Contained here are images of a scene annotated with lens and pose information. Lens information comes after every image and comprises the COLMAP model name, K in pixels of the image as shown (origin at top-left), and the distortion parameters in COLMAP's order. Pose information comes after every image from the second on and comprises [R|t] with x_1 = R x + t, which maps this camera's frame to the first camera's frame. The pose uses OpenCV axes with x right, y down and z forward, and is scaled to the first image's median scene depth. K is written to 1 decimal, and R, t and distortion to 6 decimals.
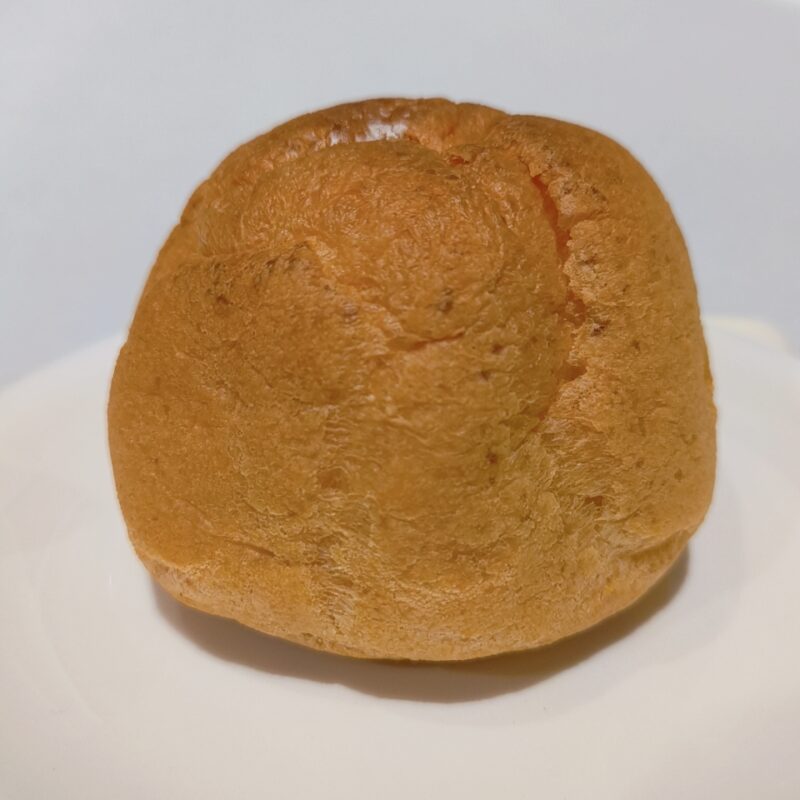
lens RADIAL K [[770.8, 0, 400.0], [0, 770.8, 400.0], [0, 0, 1]] dist [0.063572, -0.533013]
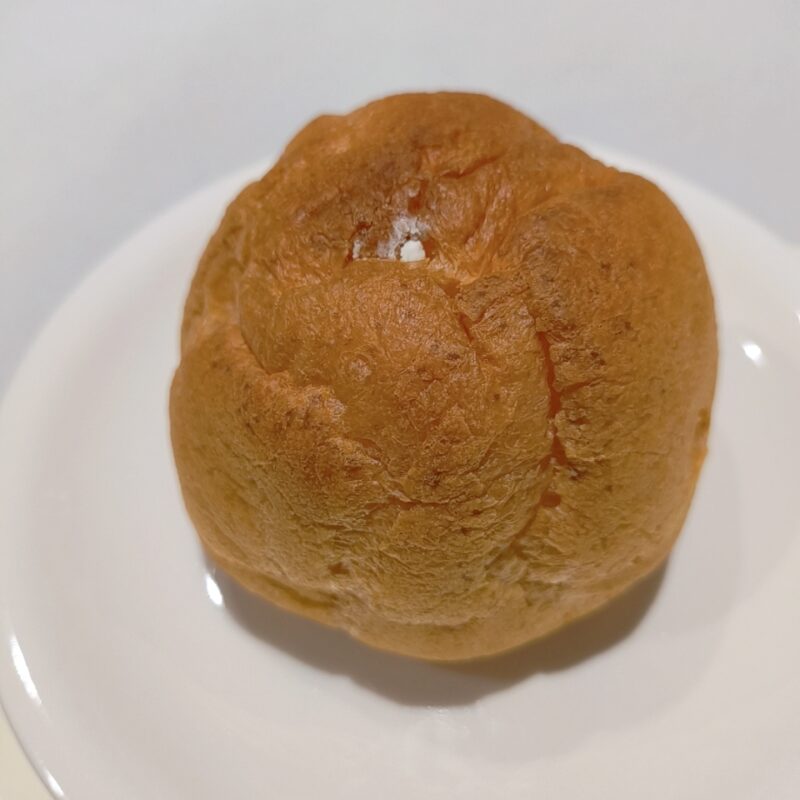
lens RADIAL K [[770.8, 0, 400.0], [0, 770.8, 400.0], [0, 0, 1]] dist [0.063572, -0.533013]
pose [[0.992264, 0.092181, -0.083158, 0.085497], [-0.047731, 0.901612, 0.429905, -0.668535], [0.114605, -0.422610, 0.899037, 0.001747]]
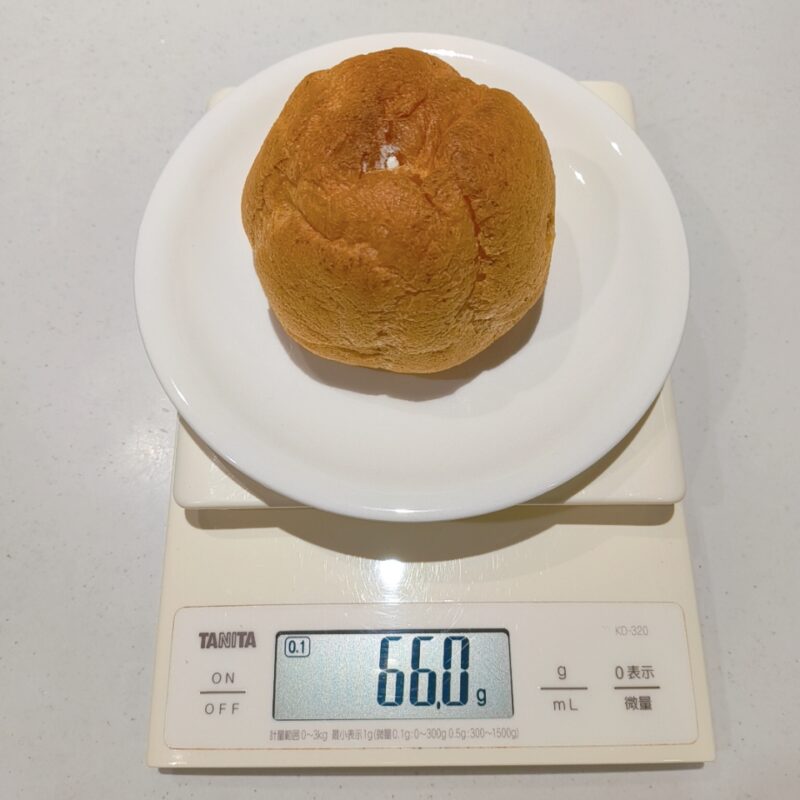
lens RADIAL K [[770.8, 0, 400.0], [0, 770.8, 400.0], [0, 0, 1]] dist [0.063572, -0.533013]
pose [[0.992337, -0.107083, 0.061643, -0.197388], [0.041958, 0.761299, 0.647042, -1.277671], [-0.116216, -0.639498, 0.759958, -0.967438]]
